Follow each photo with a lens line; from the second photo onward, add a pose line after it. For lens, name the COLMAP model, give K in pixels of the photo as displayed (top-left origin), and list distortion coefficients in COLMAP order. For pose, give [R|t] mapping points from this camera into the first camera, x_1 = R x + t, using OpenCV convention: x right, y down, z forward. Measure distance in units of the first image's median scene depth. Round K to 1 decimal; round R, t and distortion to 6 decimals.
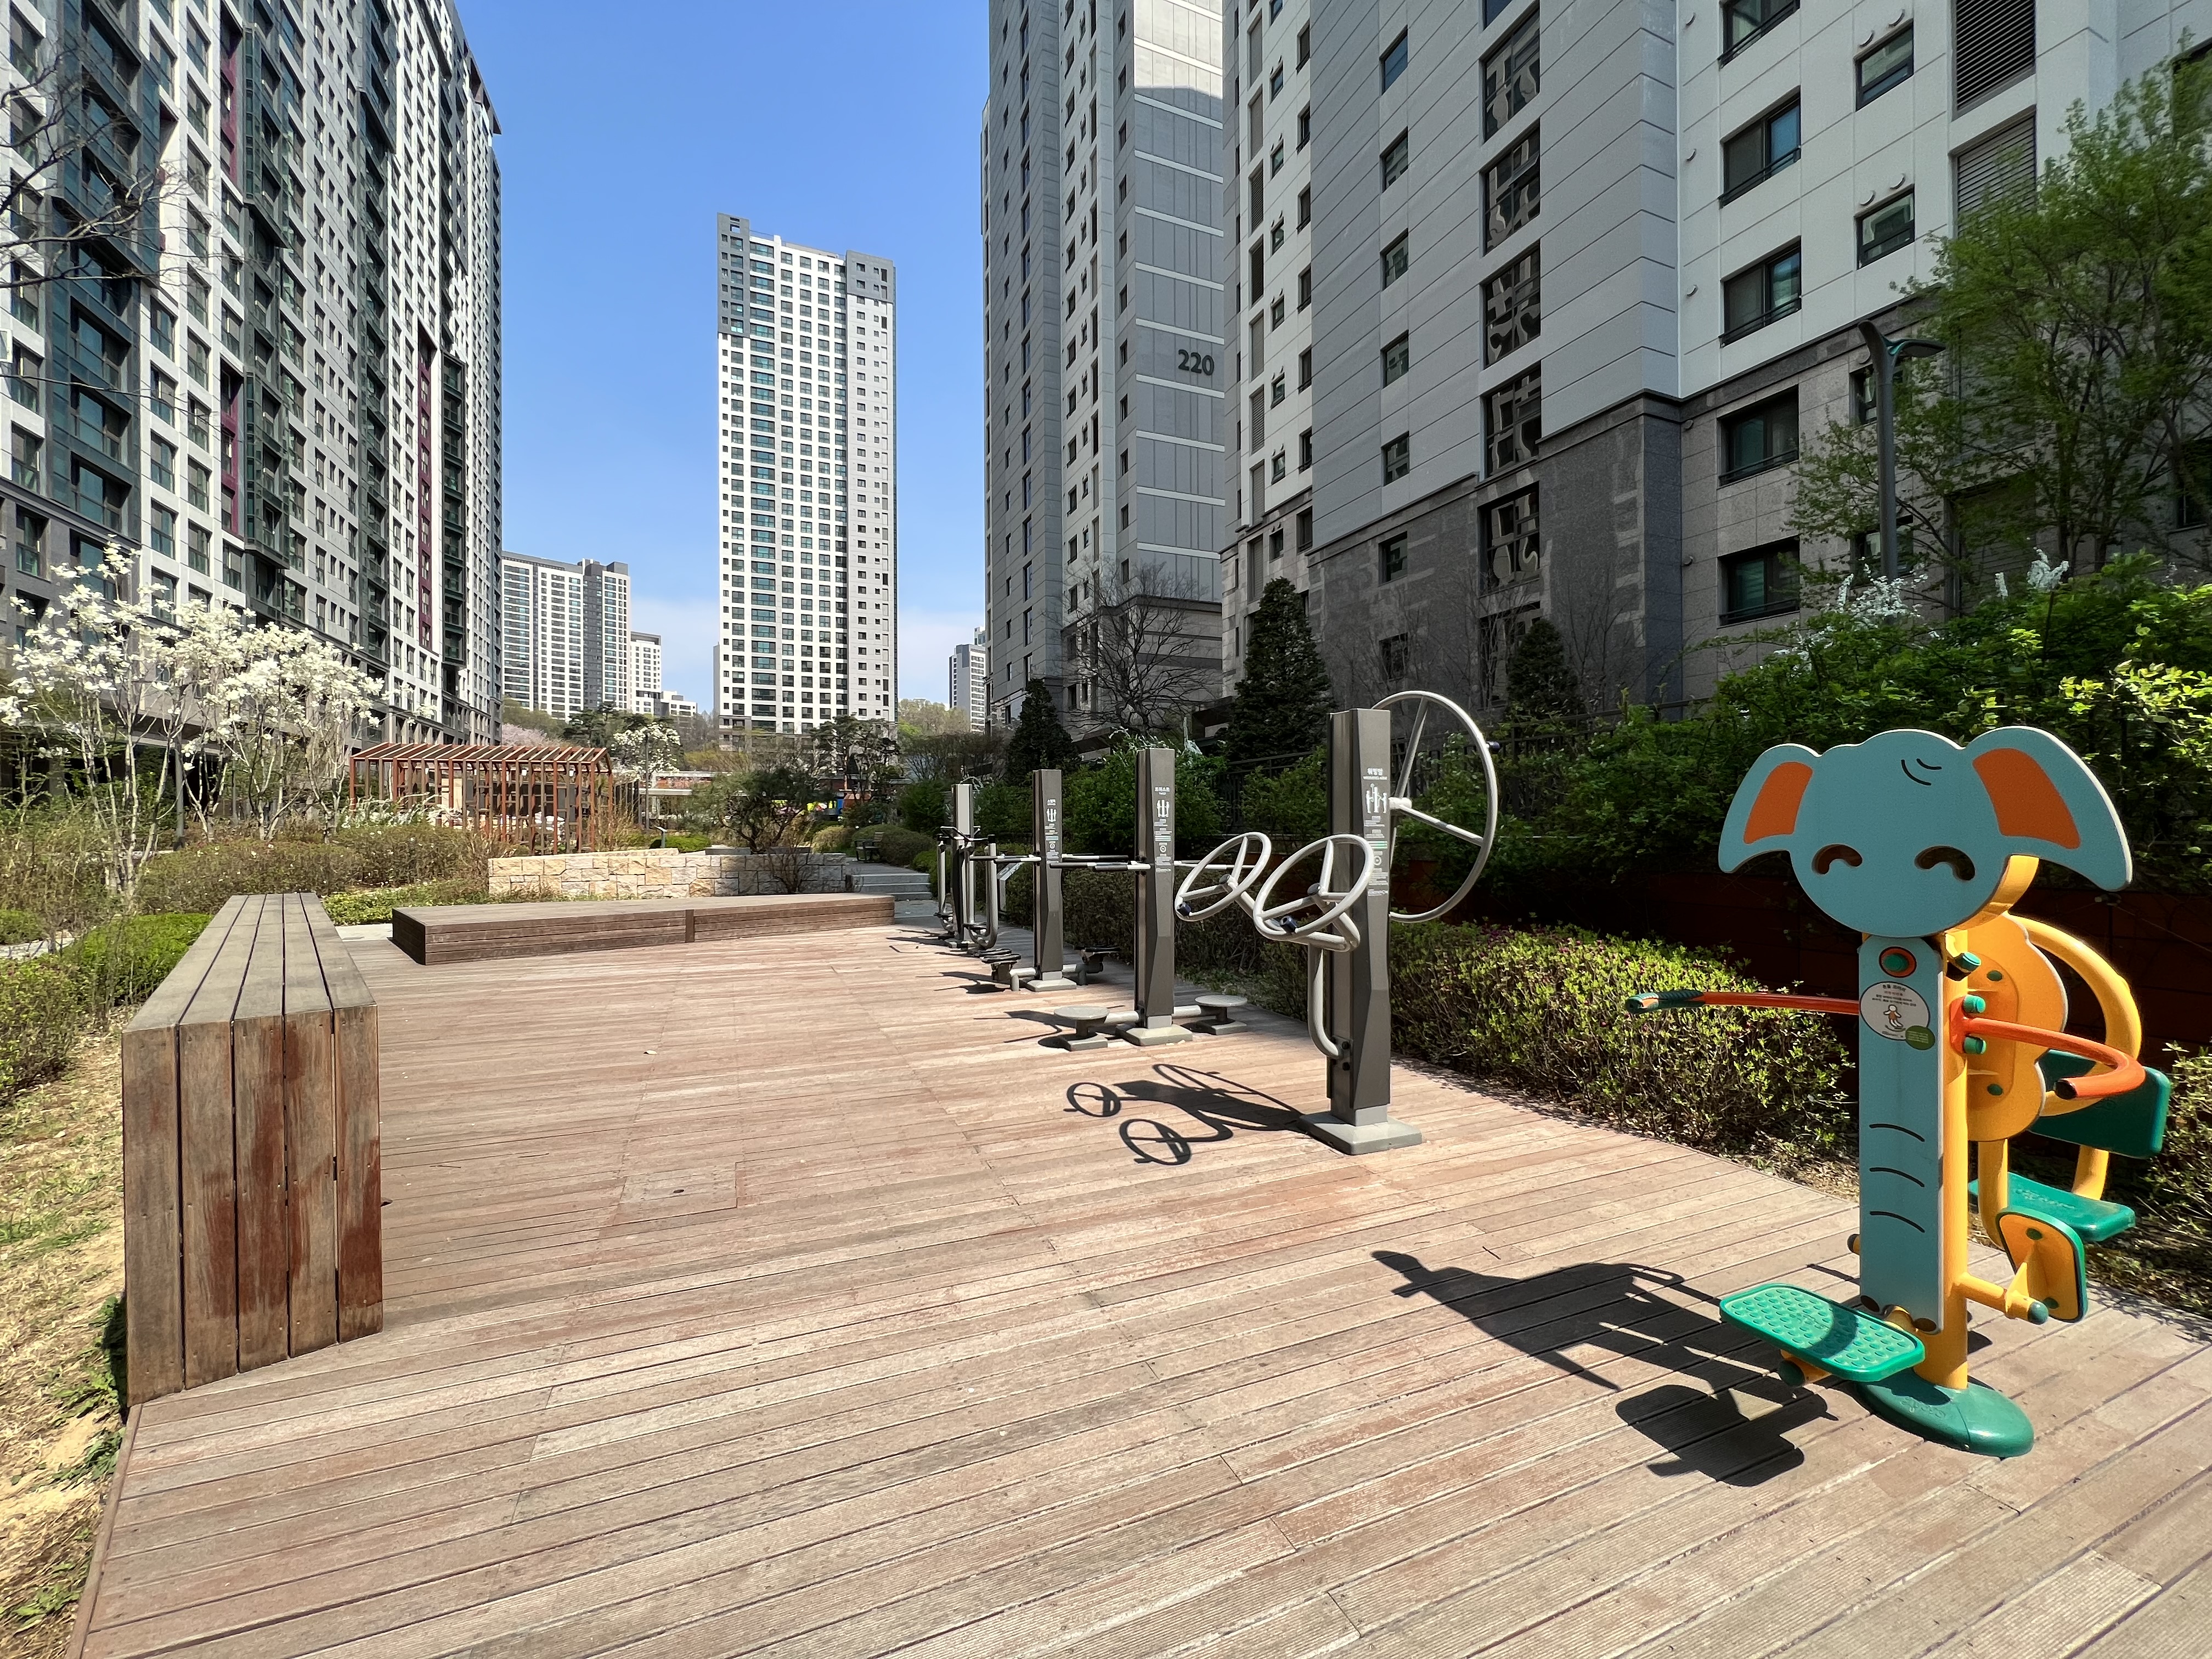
lens RADIAL K [[888.1, 0, 1115.4], [0, 888.1, 831.7], [0, 0, 1]] dist [-0.001385, -0.001444]
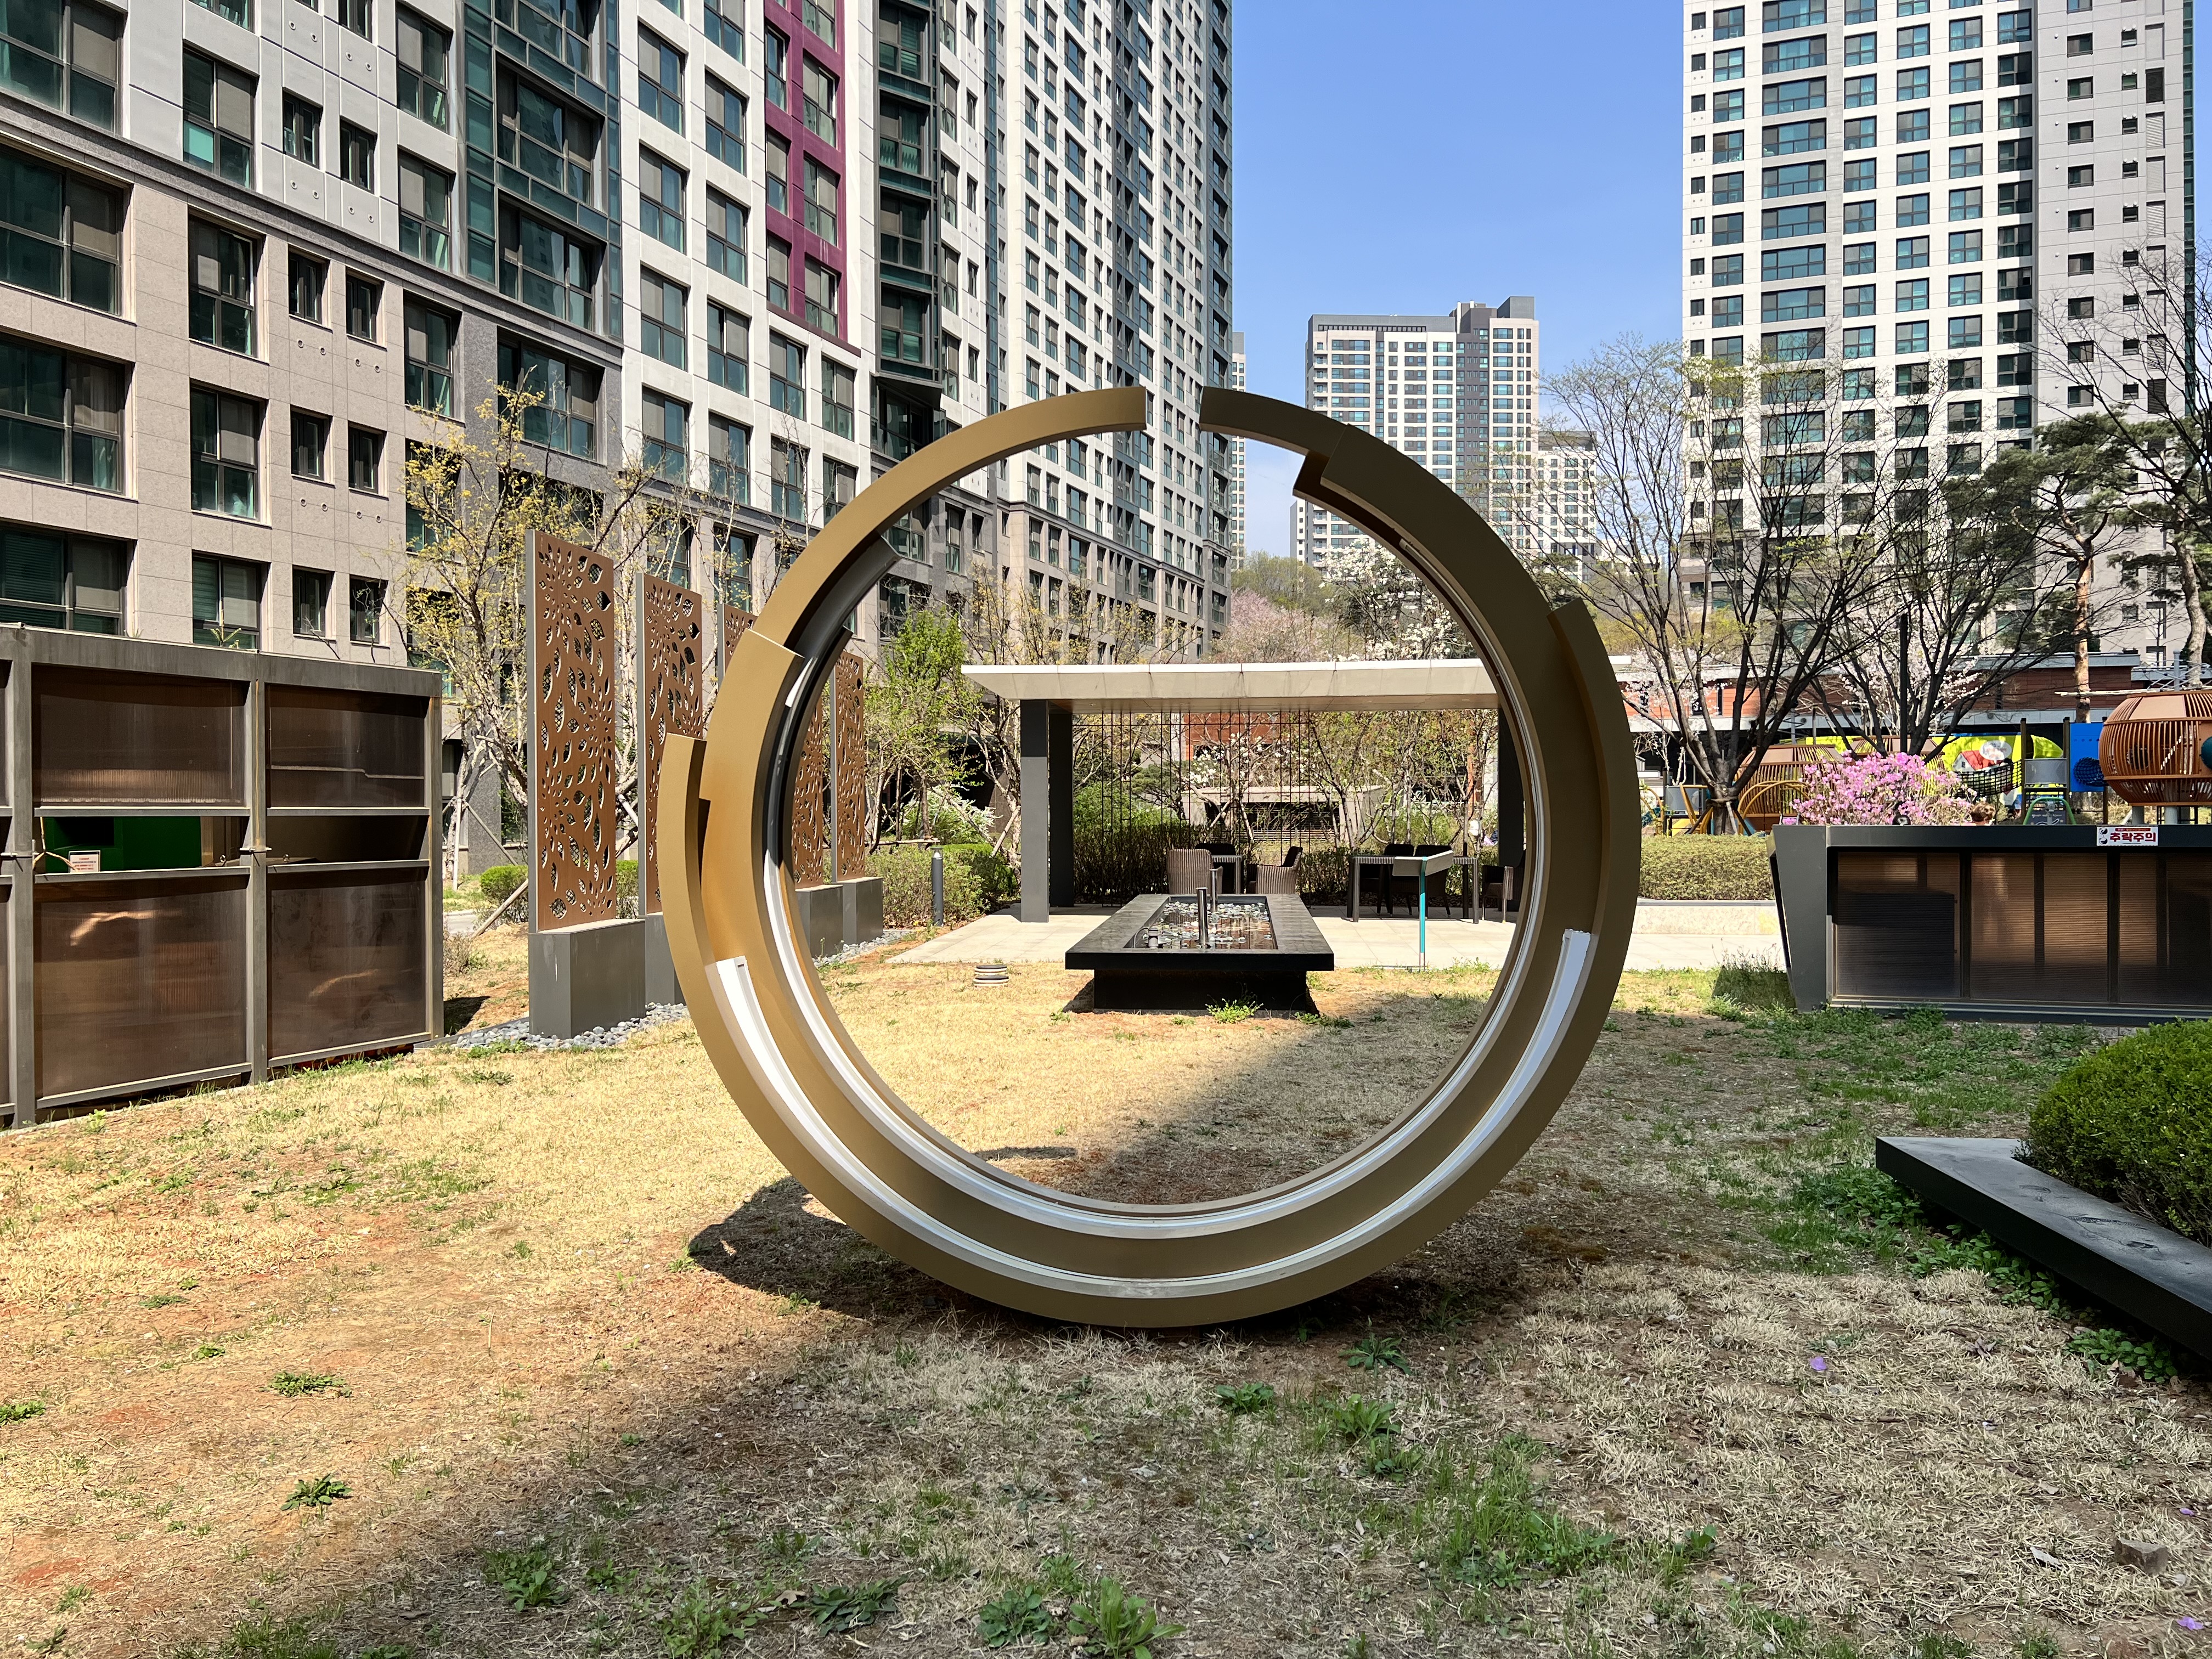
lens RADIAL K [[1684.9, 0, 1095.1], [0, 1684.9, 821.0], [0, 0, 1]] dist [0.042296, -0.055321]
pose [[0.715892, 0.005714, -0.698188, -0.099605], [-0.002148, 0.999980, 0.005981, -0.006719], [0.698208, -0.002782, 0.715890, 0.264327]]
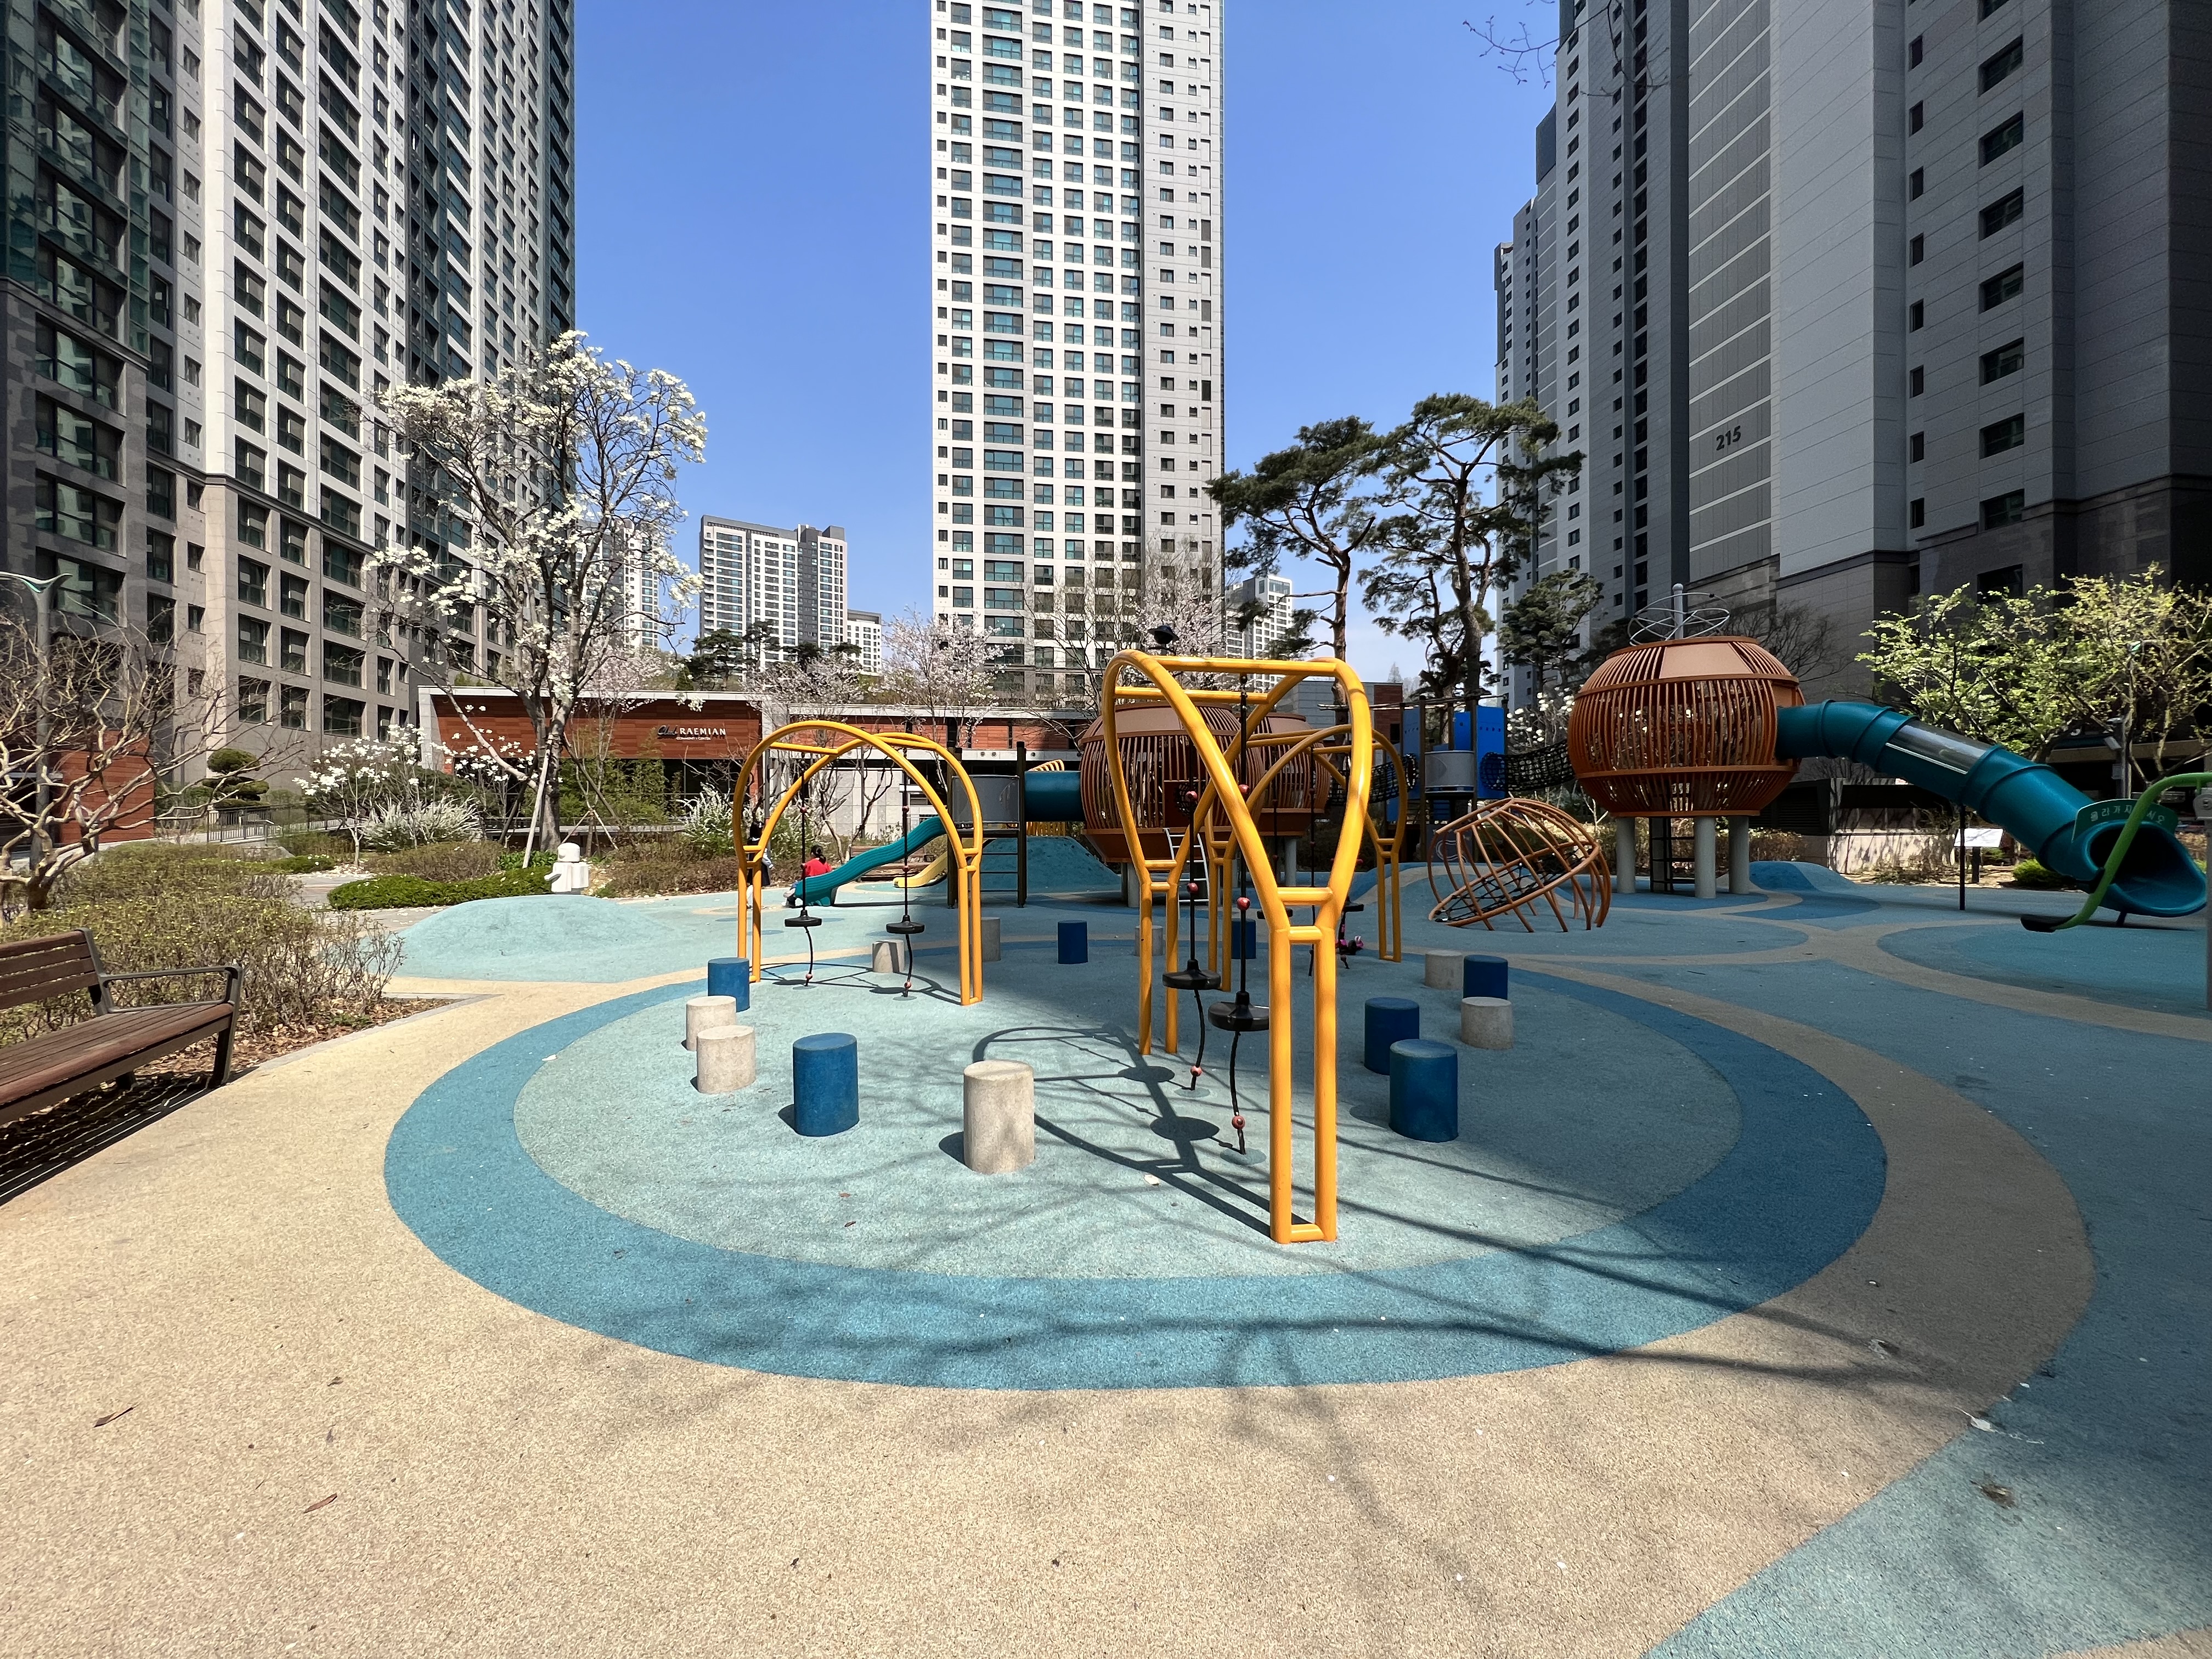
lens RADIAL K [[888.1, 0, 1105.5], [0, 888.1, 833.9], [0, 0, 1]] dist [-0.001385, -0.001444]
pose [[0.971240, 0.003315, -0.238078, -0.194940], [-0.002213, 0.999986, 0.004894, -0.006301], [0.238090, -0.004227, 0.971234, 0.456678]]
